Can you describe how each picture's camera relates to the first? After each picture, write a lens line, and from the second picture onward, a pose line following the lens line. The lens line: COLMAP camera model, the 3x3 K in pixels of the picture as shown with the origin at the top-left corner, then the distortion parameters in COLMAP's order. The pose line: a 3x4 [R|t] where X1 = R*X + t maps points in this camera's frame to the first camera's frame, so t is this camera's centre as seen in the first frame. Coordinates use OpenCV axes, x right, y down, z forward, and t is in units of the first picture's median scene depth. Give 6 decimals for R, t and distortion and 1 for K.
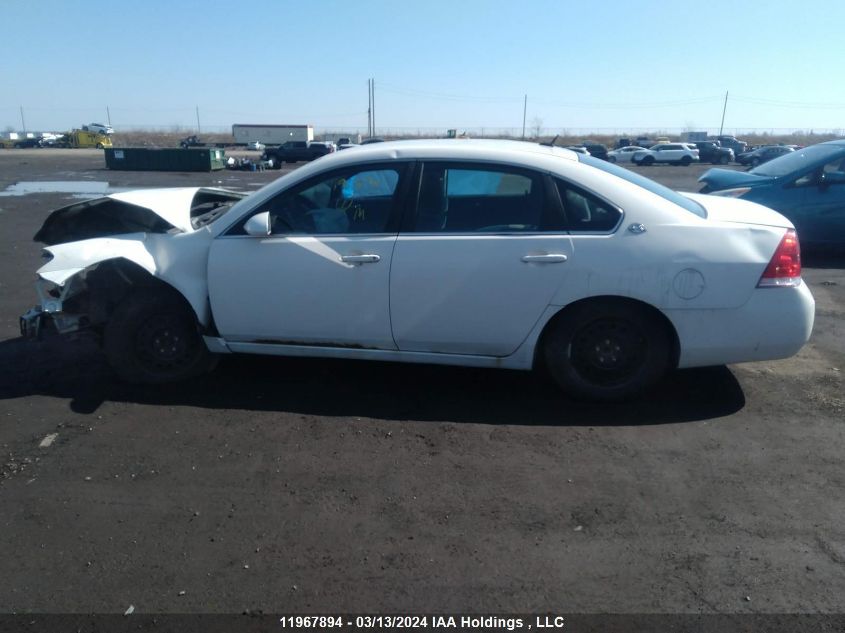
lens RADIAL K [[623.3, 0, 416.9], [0, 623.3, 314.3], [0, 0, 1]] dist [0.063195, -0.089616]
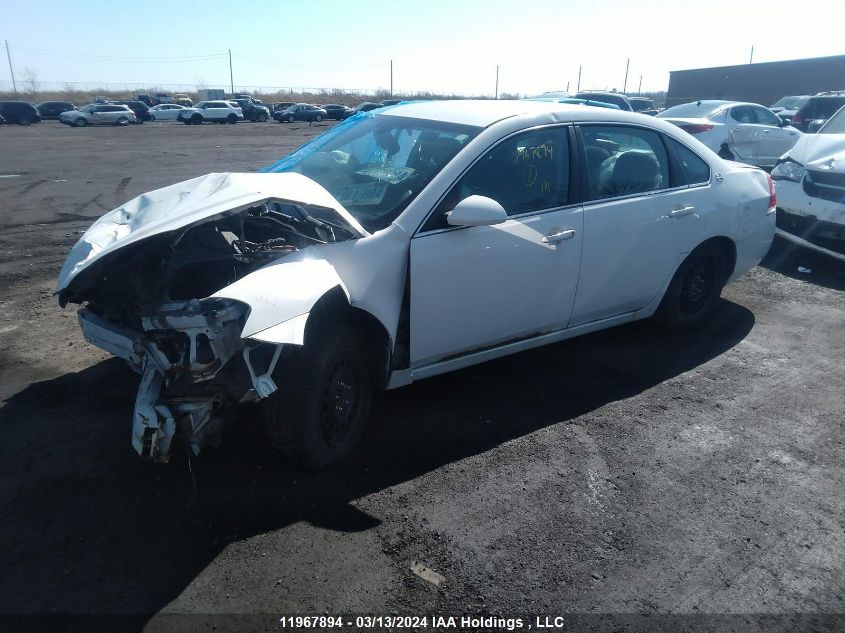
lens RADIAL K [[623.3, 0, 416.9], [0, 623.3, 314.3], [0, 0, 1]] dist [0.063195, -0.089616]
pose [[0.732368, -0.218181, 0.645007, -0.687401], [0.177488, 0.975696, 0.128513, -0.106688], [-0.657370, 0.020362, 0.753293, 0.366925]]
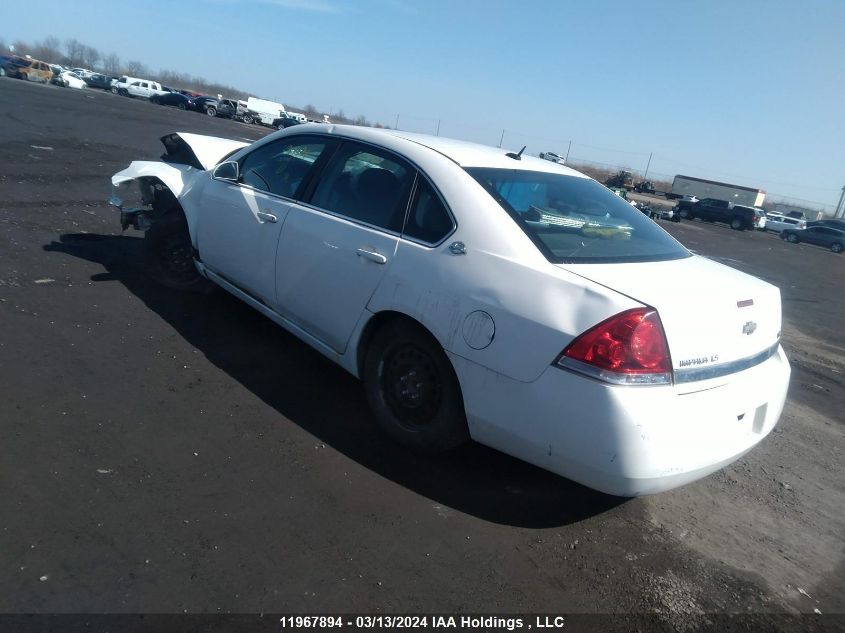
lens RADIAL K [[623.3, 0, 416.9], [0, 623.3, 314.3], [0, 0, 1]] dist [0.063195, -0.089616]
pose [[0.753705, 0.305958, -0.581651, 0.617695], [-0.345577, 0.937299, 0.045234, -0.056534], [0.559021, 0.166913, 0.812180, 0.246815]]
